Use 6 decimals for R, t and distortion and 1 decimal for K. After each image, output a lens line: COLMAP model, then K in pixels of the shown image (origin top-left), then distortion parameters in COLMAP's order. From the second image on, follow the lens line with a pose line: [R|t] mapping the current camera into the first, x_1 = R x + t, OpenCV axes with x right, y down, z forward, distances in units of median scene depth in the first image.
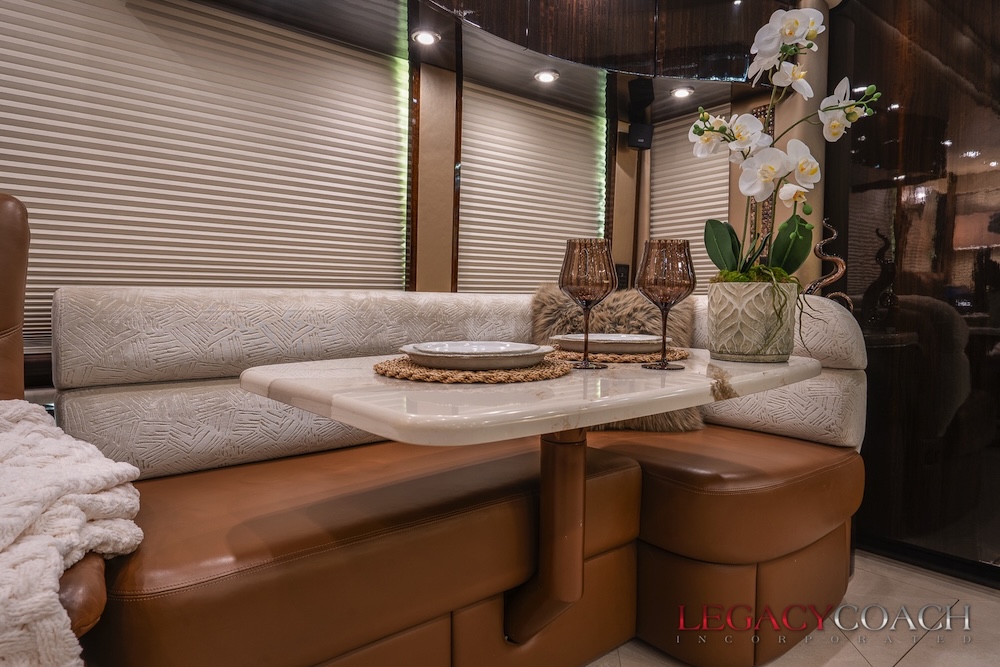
lens RADIAL K [[618.7, 0, 500.0], [0, 618.7, 333.5], [0, 0, 1]] dist [0.006144, 0.000458]
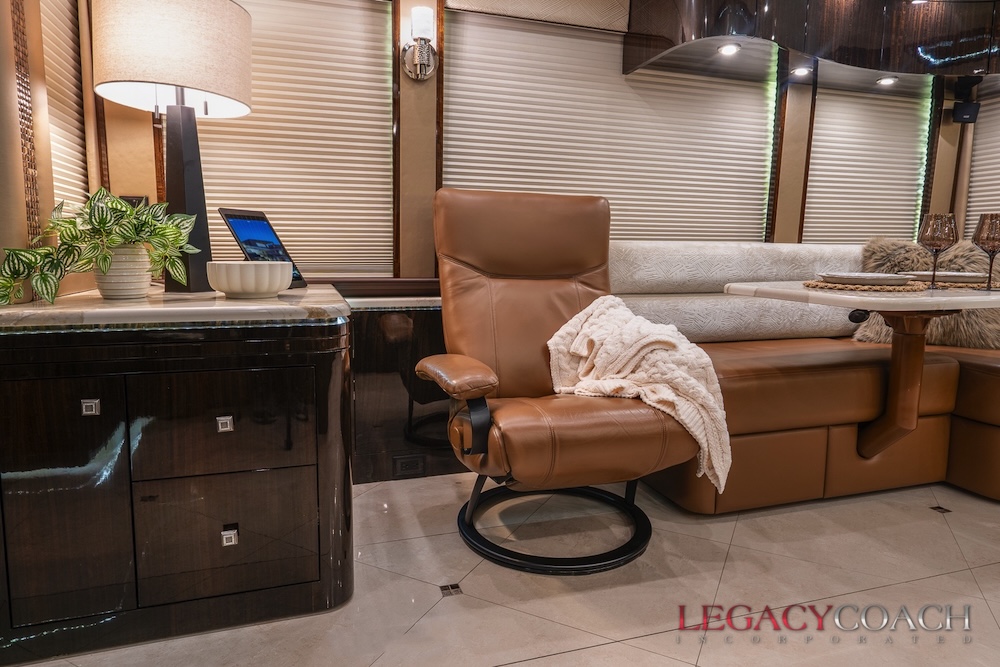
lens RADIAL K [[613.0, 0, 494.7], [0, 613.0, 317.9], [0, 0, 1]] dist [0.003141, -0.001176]
pose [[0.926478, 0.045466, -0.373592, -0.196590], [-0.023501, 0.997728, 0.063143, 0.032157], [0.375614, -0.049720, 0.925441, -0.584101]]
